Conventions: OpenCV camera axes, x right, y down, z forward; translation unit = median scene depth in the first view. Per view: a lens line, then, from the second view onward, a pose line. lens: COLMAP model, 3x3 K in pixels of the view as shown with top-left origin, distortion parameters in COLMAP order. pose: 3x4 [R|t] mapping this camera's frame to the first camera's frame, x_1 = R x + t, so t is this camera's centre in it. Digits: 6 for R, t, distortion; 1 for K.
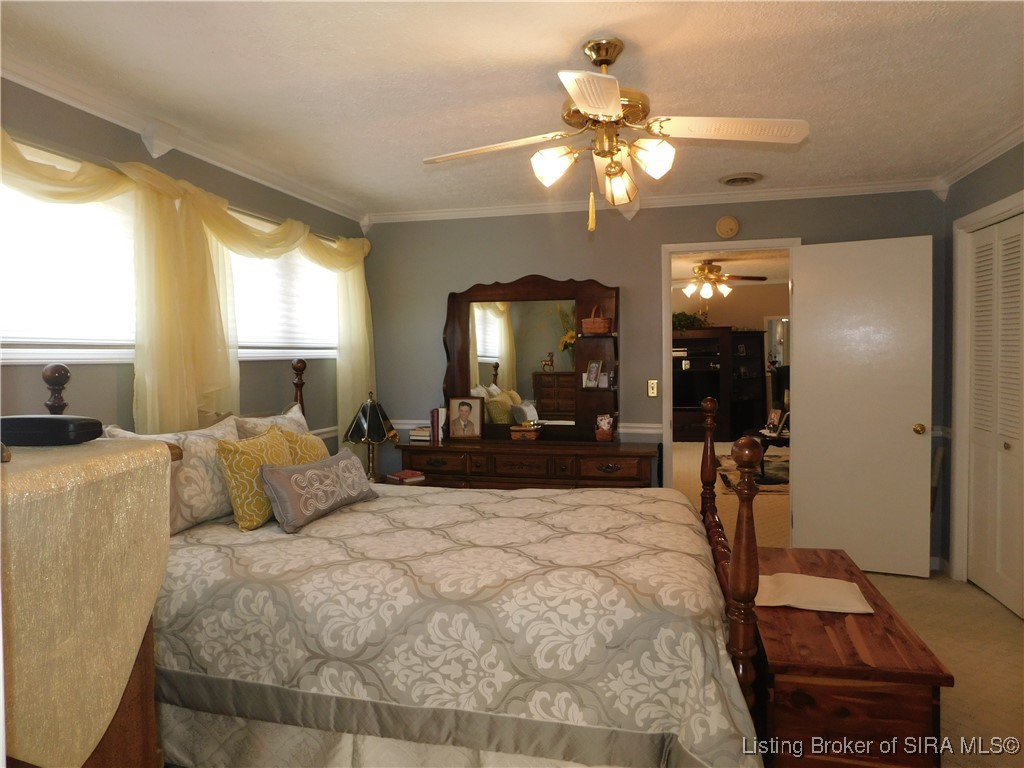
lens RADIAL K [[674.3, 0, 512.0], [0, 674.3, 384.0], [0, 0, 1]] dist [-0.080756, 0.068301]
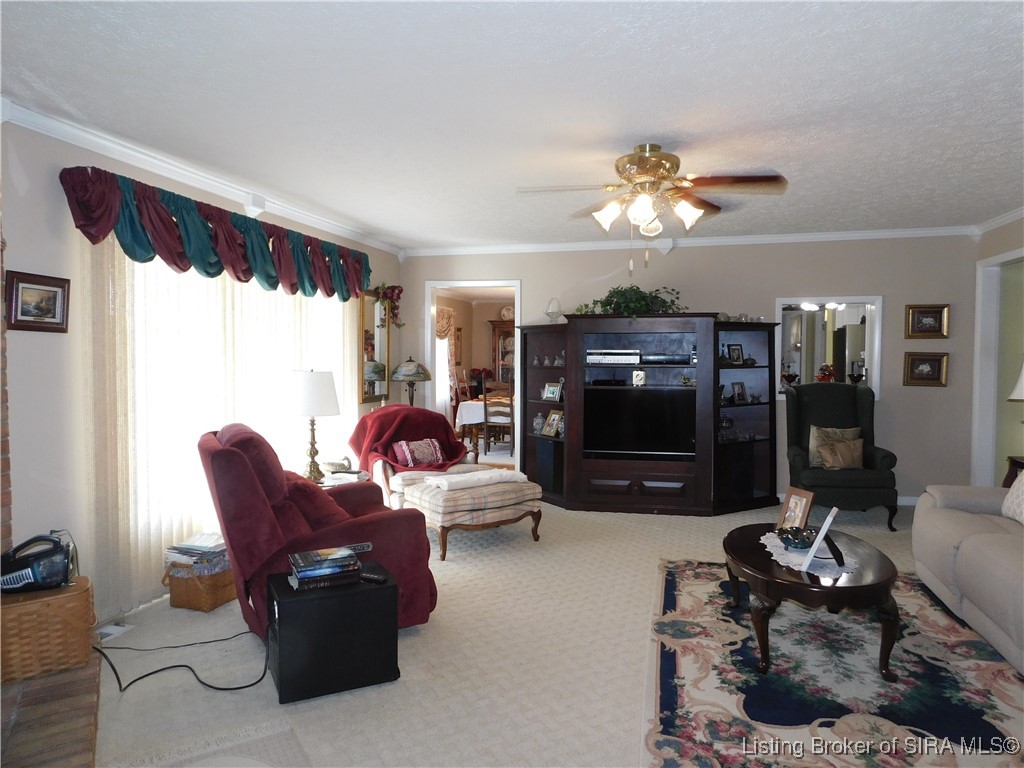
lens RADIAL K [[674.3, 0, 512.0], [0, 674.3, 384.0], [0, 0, 1]] dist [-0.080756, 0.068301]
pose [[0.999636, 0.024037, -0.012288, 0.157903], [-0.024076, 0.999706, -0.003012, -0.019384], [0.012212, 0.003307, 0.999920, 0.419676]]
